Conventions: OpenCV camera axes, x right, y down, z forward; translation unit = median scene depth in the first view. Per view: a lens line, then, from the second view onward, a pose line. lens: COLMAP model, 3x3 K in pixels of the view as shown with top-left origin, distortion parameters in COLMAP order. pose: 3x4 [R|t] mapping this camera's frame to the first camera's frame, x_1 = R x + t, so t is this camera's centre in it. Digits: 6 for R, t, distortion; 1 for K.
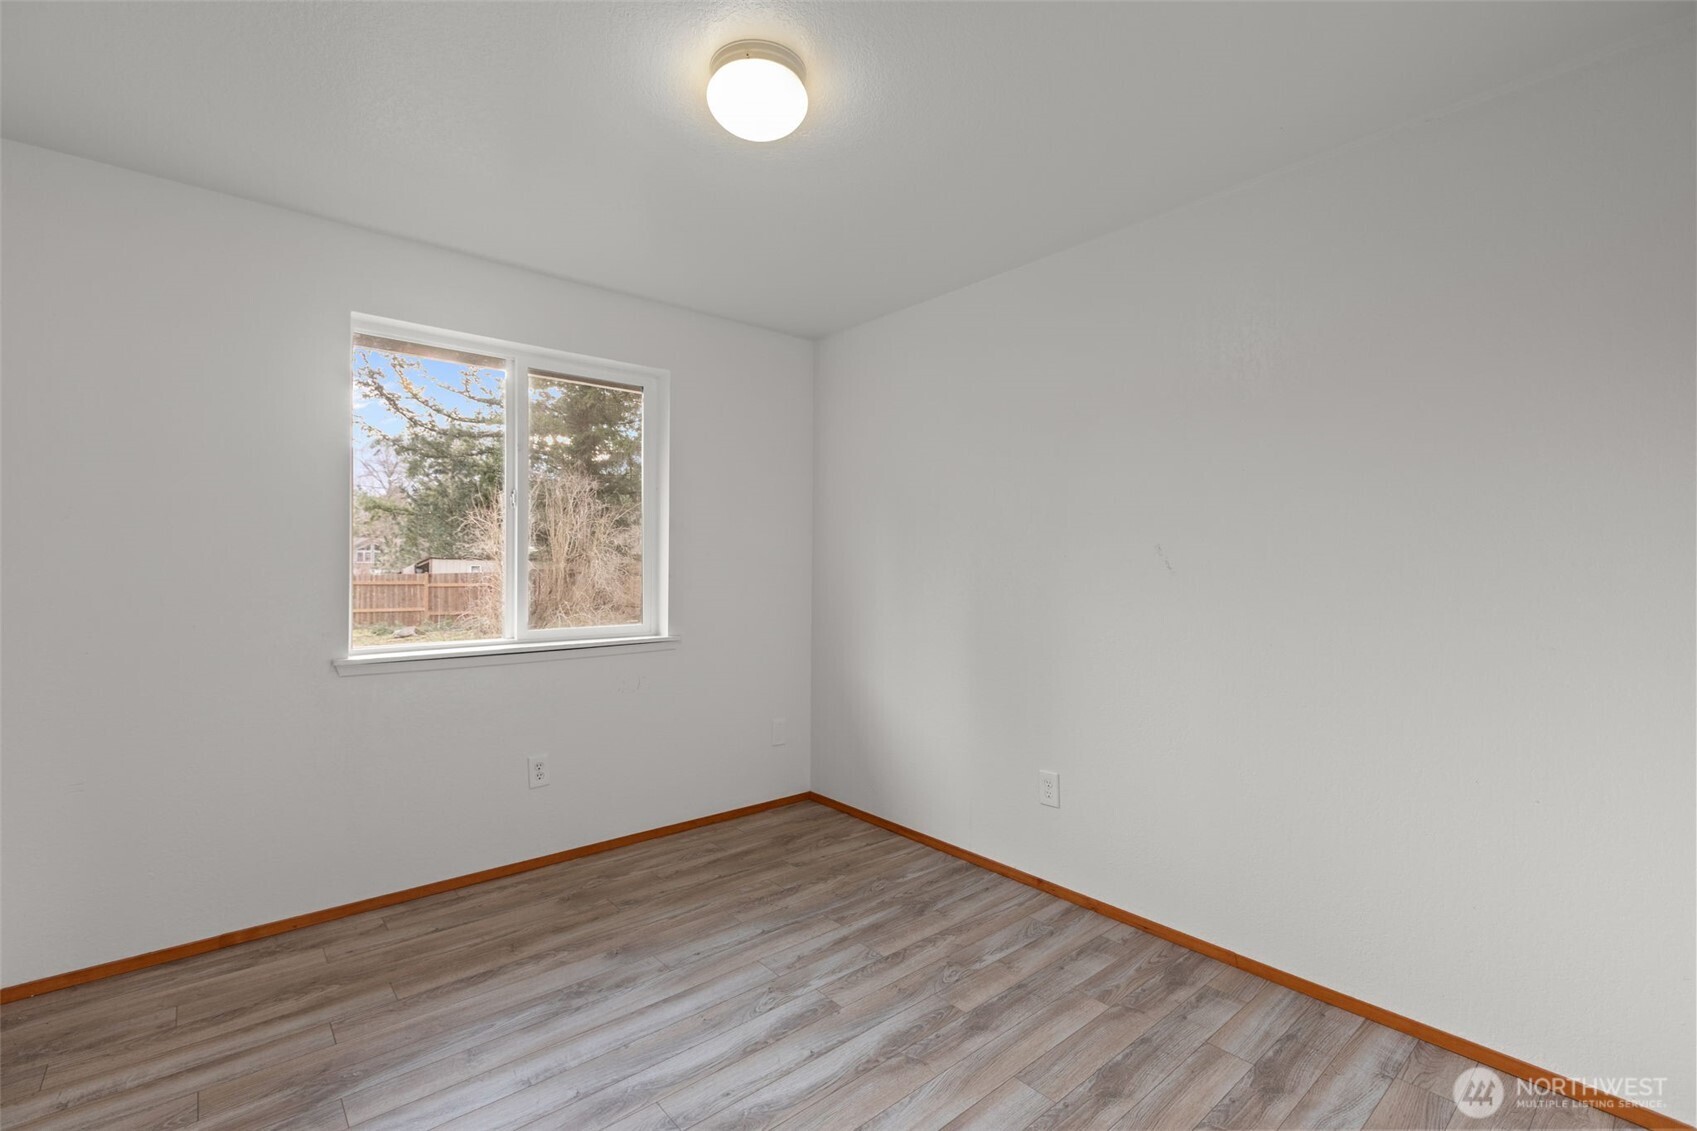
lens RADIAL K [[761.0, 0, 838.6], [0, 761.0, 555.0], [0, 0, 1]] dist [0.006673, -0.003378]
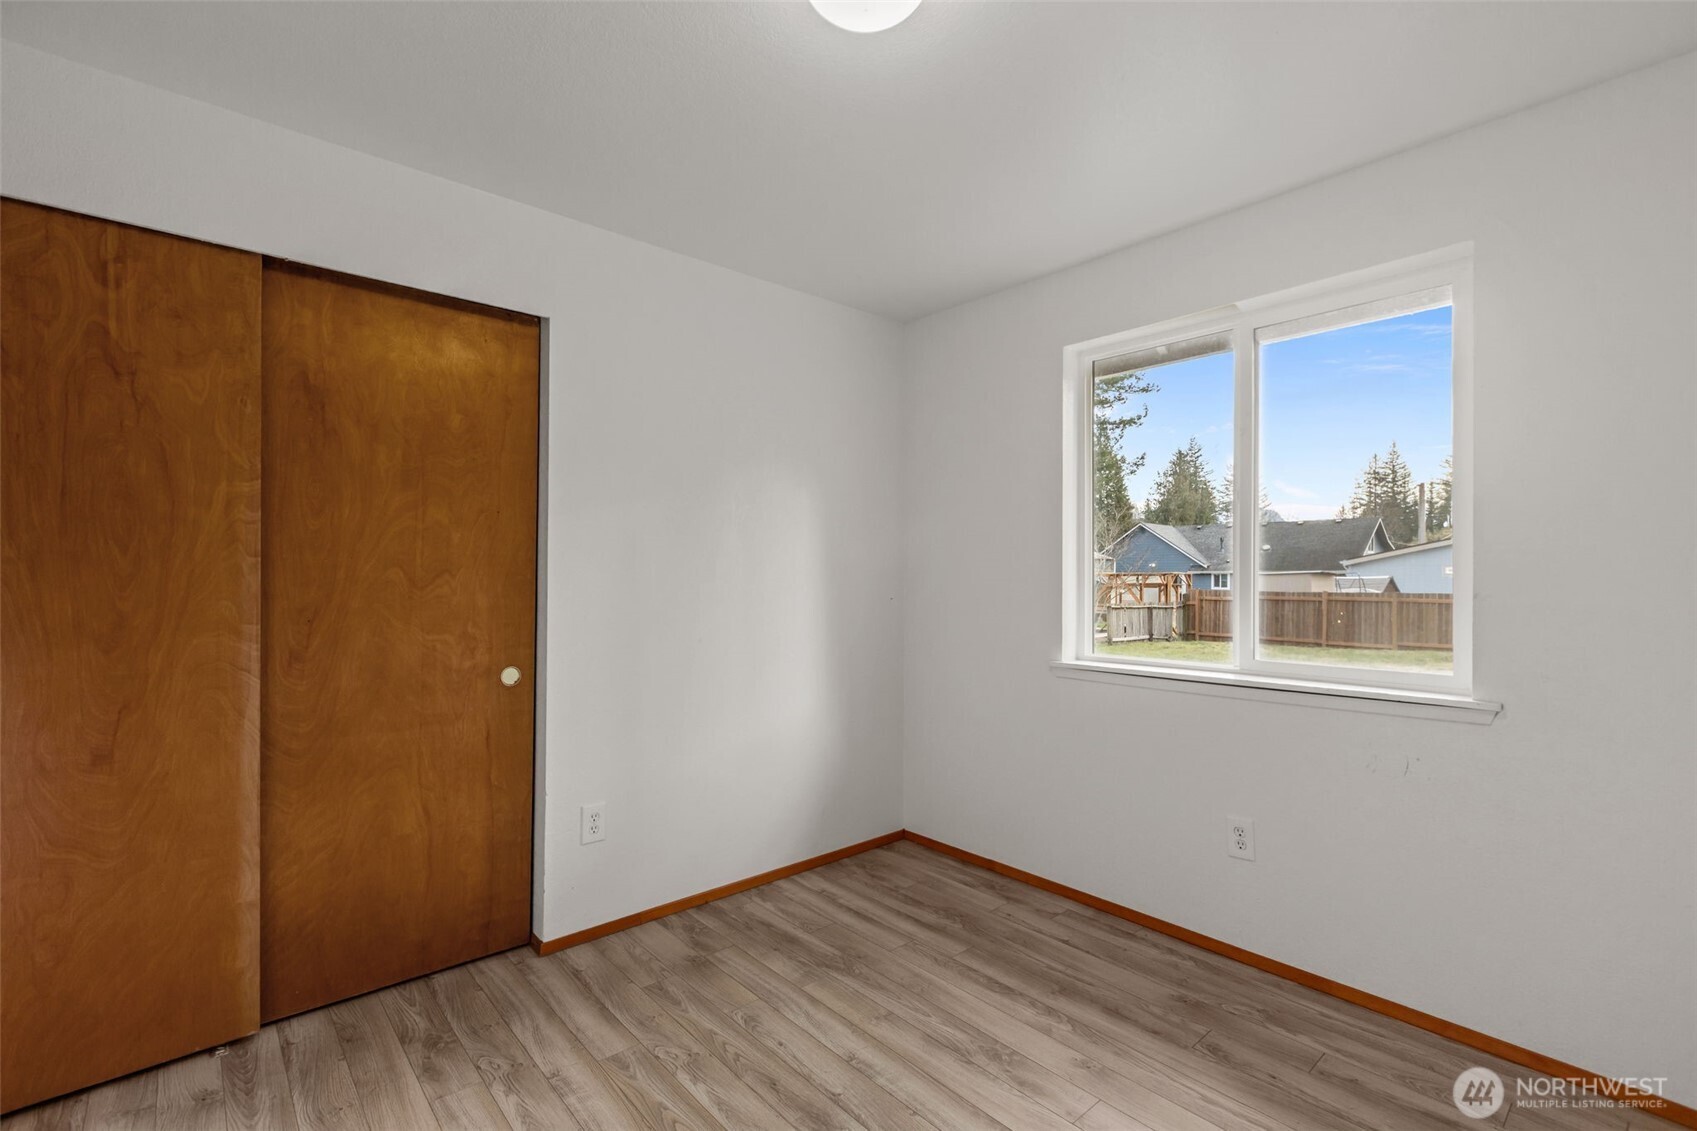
lens RADIAL K [[761.0, 0, 853.5], [0, 761.0, 569.2], [0, 0, 1]] dist [0.006673, -0.003378]
pose [[0.009726, -0.018401, -0.999783, 0.502588], [0.004509, 0.999821, -0.018358, 0.023187], [0.999943, -0.004330, 0.009807, 0.753671]]
